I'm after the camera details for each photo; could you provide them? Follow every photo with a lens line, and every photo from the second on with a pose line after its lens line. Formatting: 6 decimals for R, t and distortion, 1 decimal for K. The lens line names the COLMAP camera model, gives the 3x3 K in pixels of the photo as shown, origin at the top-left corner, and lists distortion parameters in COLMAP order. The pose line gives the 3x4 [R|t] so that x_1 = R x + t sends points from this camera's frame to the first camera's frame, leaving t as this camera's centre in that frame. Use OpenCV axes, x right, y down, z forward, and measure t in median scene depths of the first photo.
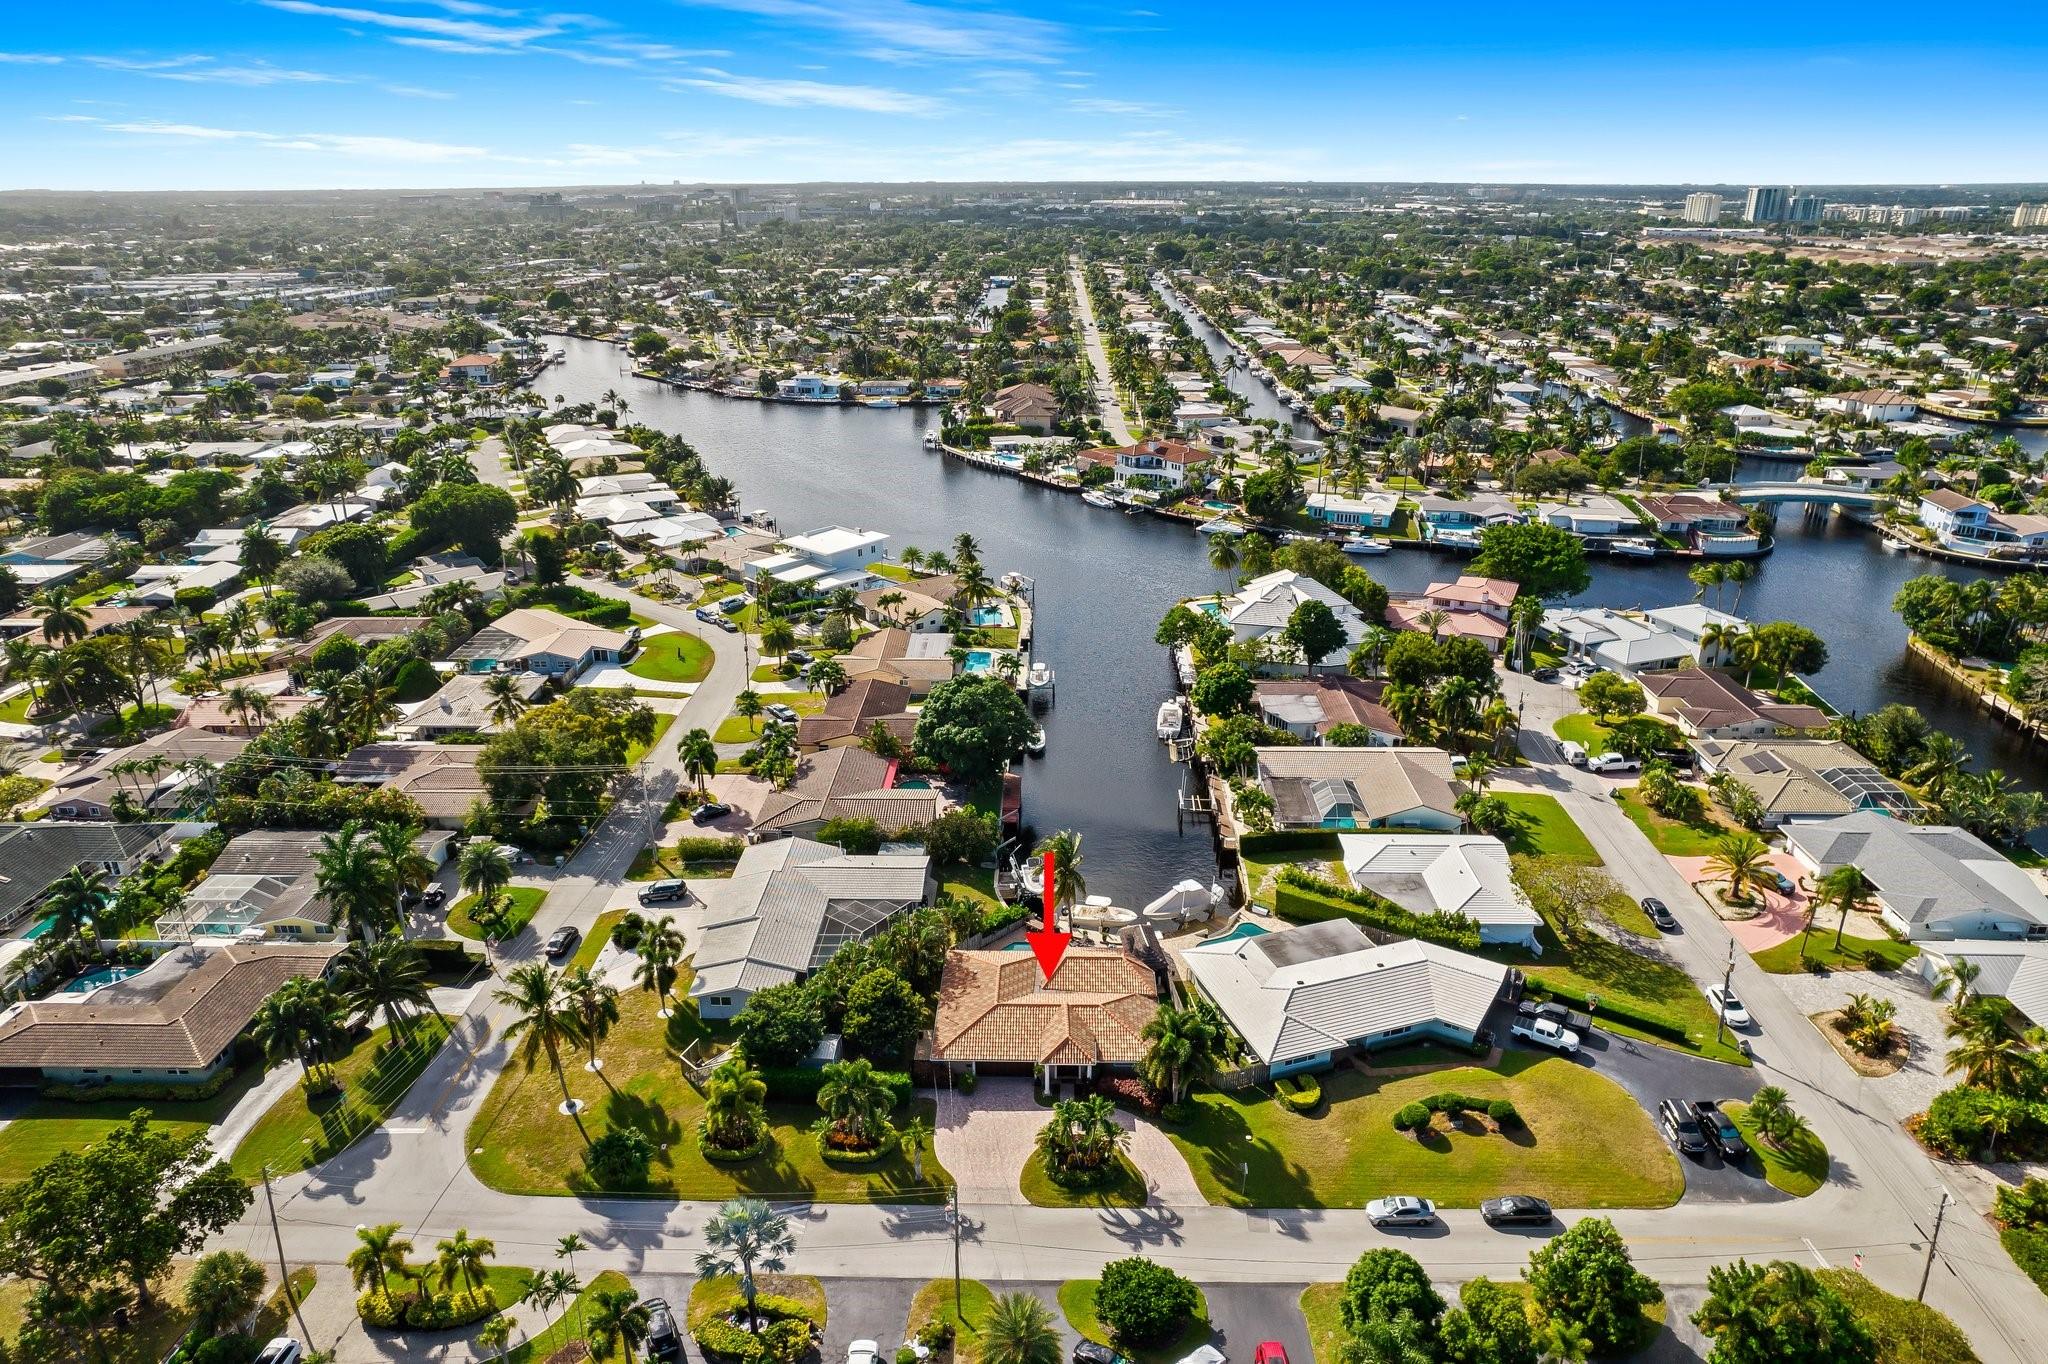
lens RADIAL K [[1294.3, 0, 1033.3], [0, 1294.3, 657.3], [0, 0, 1]] dist [-0.076583, 0.058557]
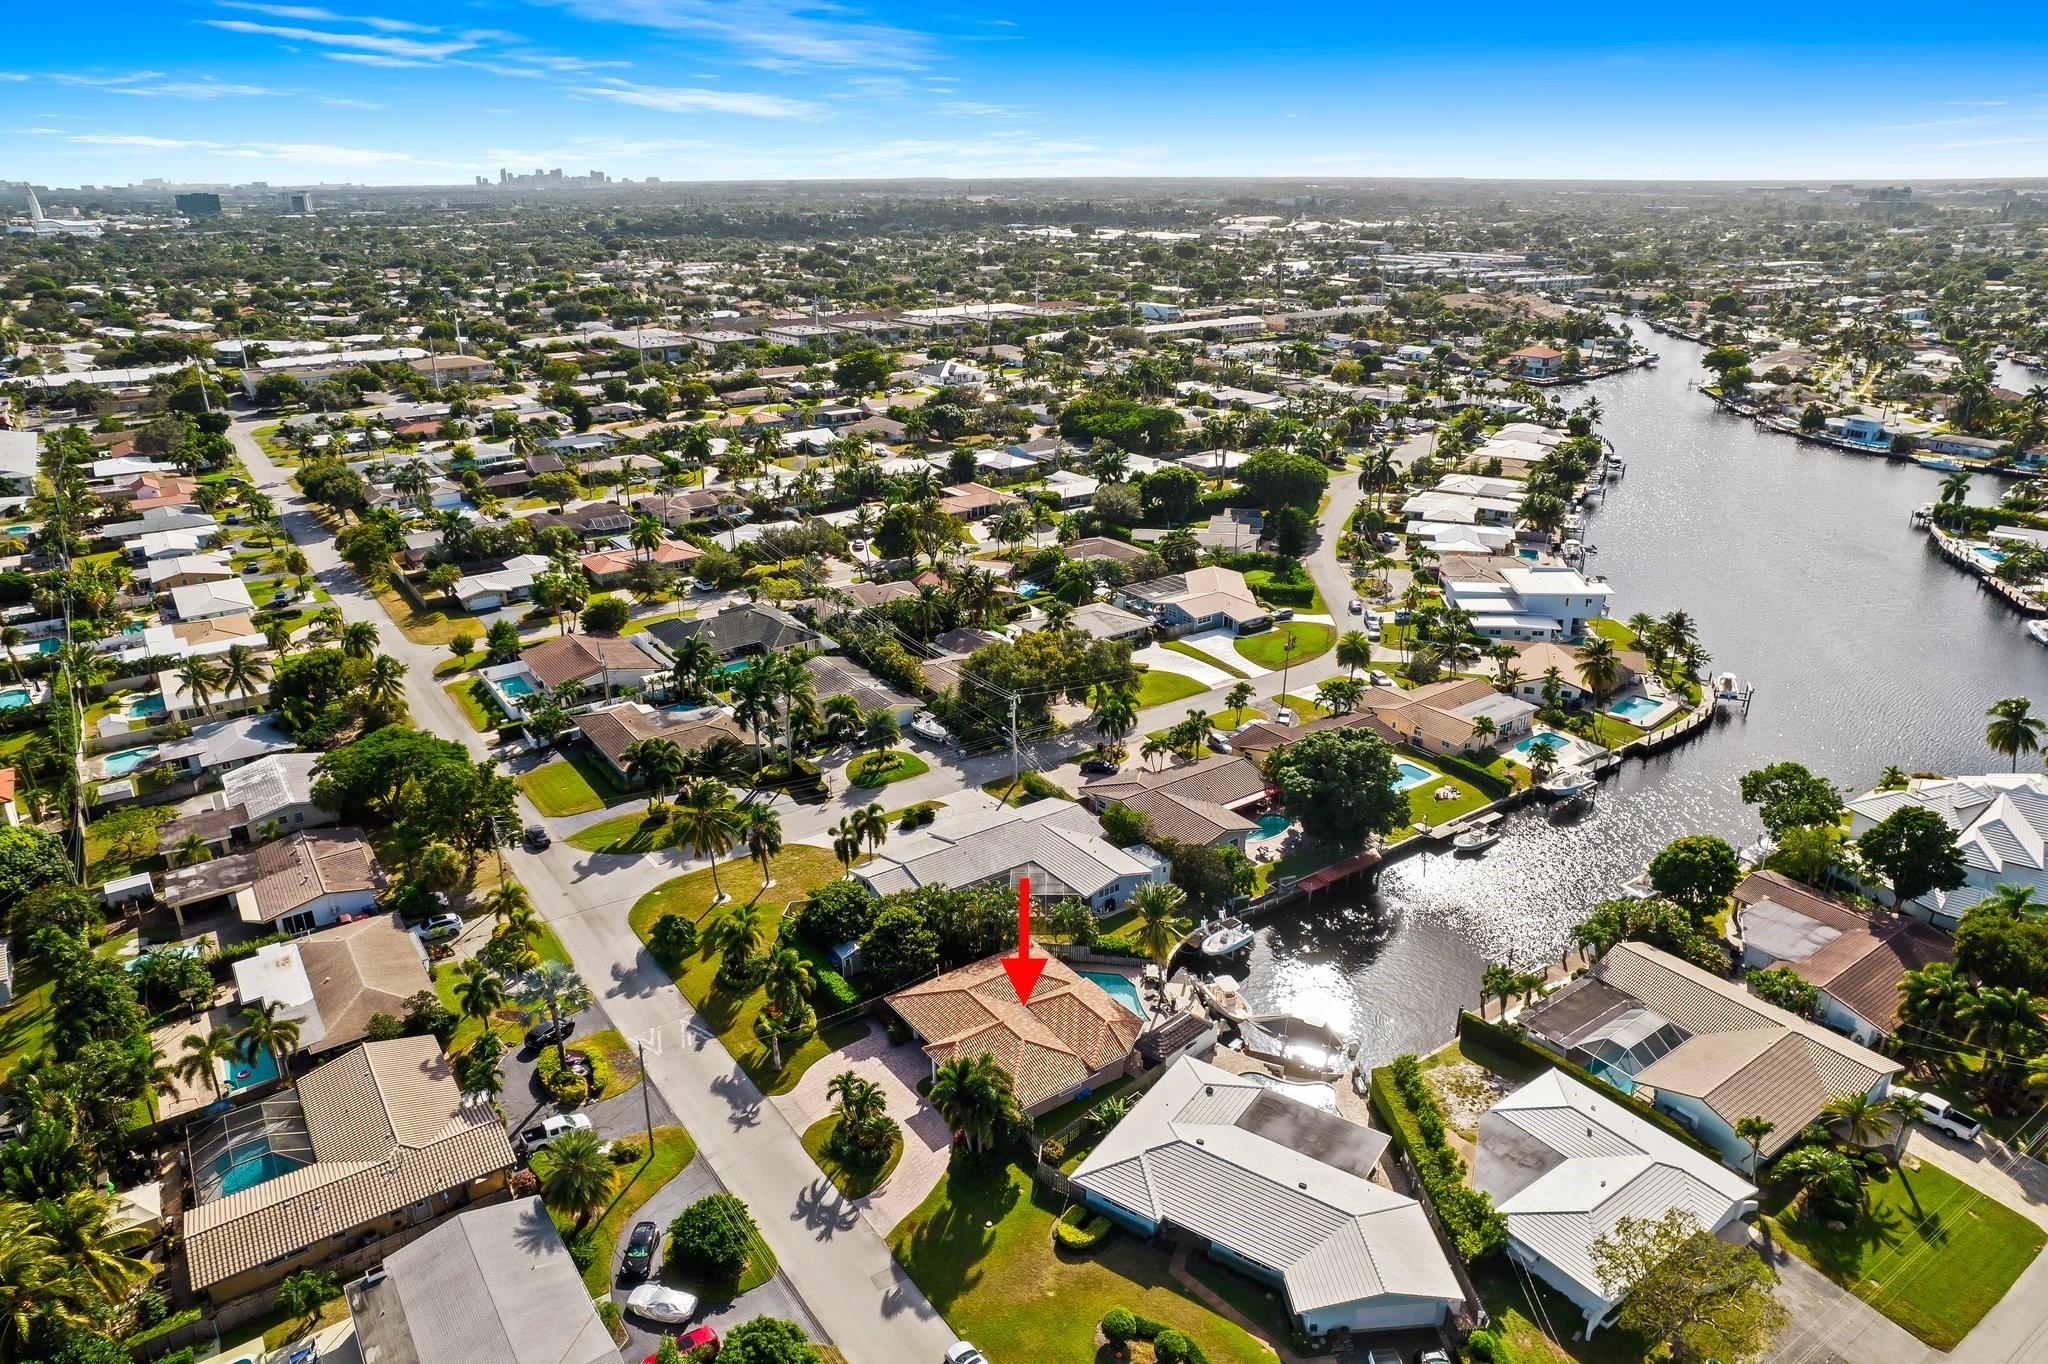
lens RADIAL K [[1324.8, 0, 1052.6], [0, 1324.8, 680.0], [0, 0, 1]] dist [0.007813, 0.002575]
pose [[0.601242, 0.291143, -0.744140, 0.736452], [-0.279762, 0.949016, 0.145261, -0.136901], [0.748493, 0.120846, 0.652039, 0.339435]]
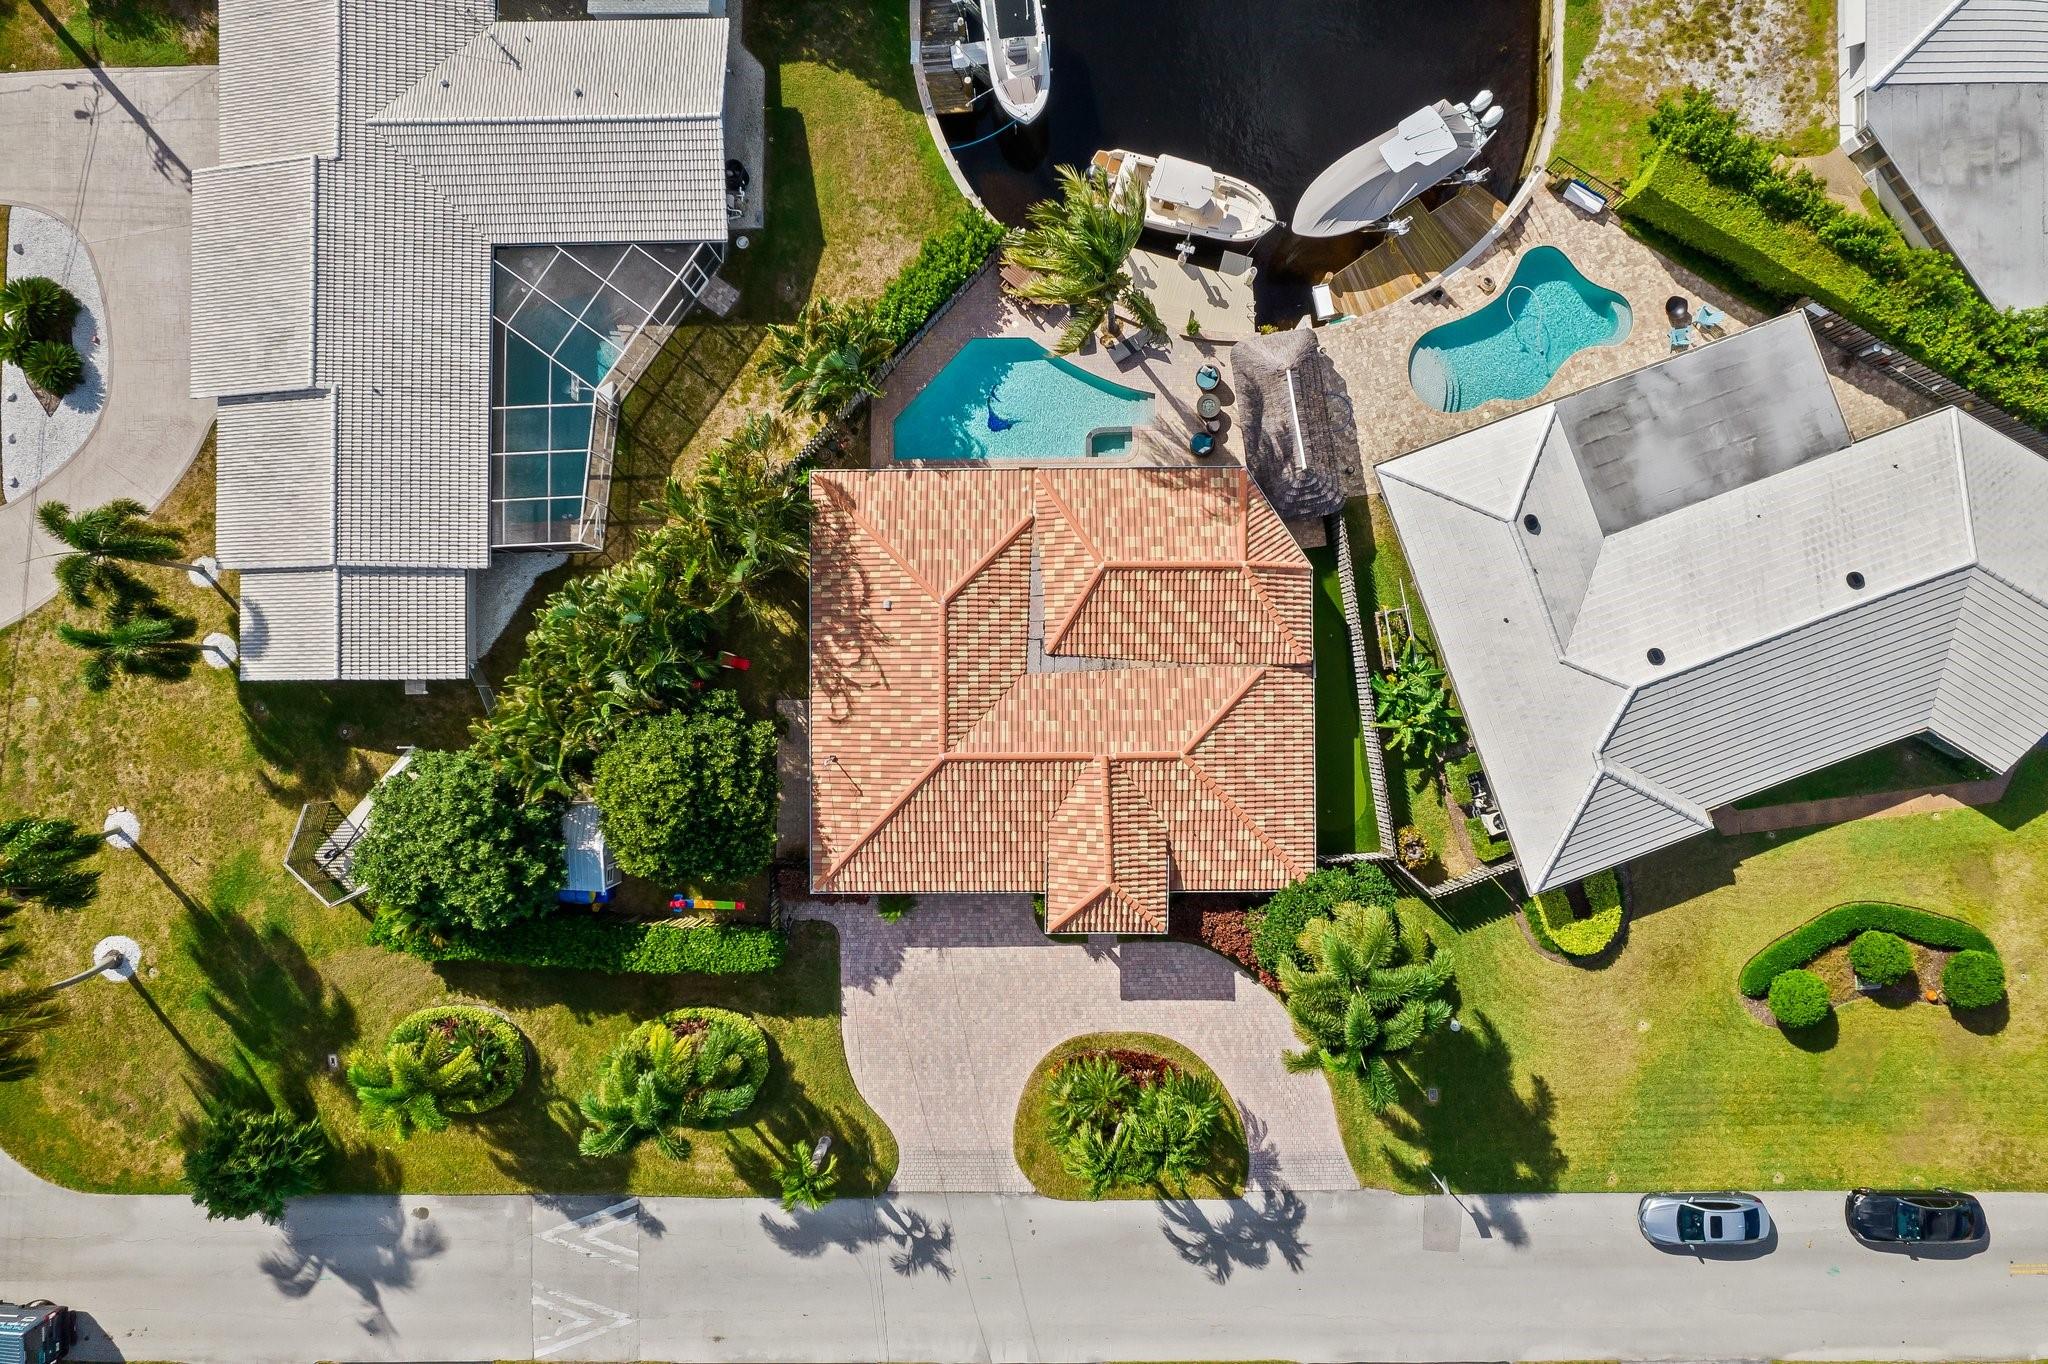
lens RADIAL K [[1294.3, 0, 1033.3], [0, 1294.3, 657.3], [0, 0, 1]] dist [-0.076583, 0.058557]
pose [[0.999693, -0.022998, -0.009270, 0.007001], [0.017201, 0.373950, 0.927289, -0.144715], [-0.017859, -0.927164, 0.374231, 0.879858]]
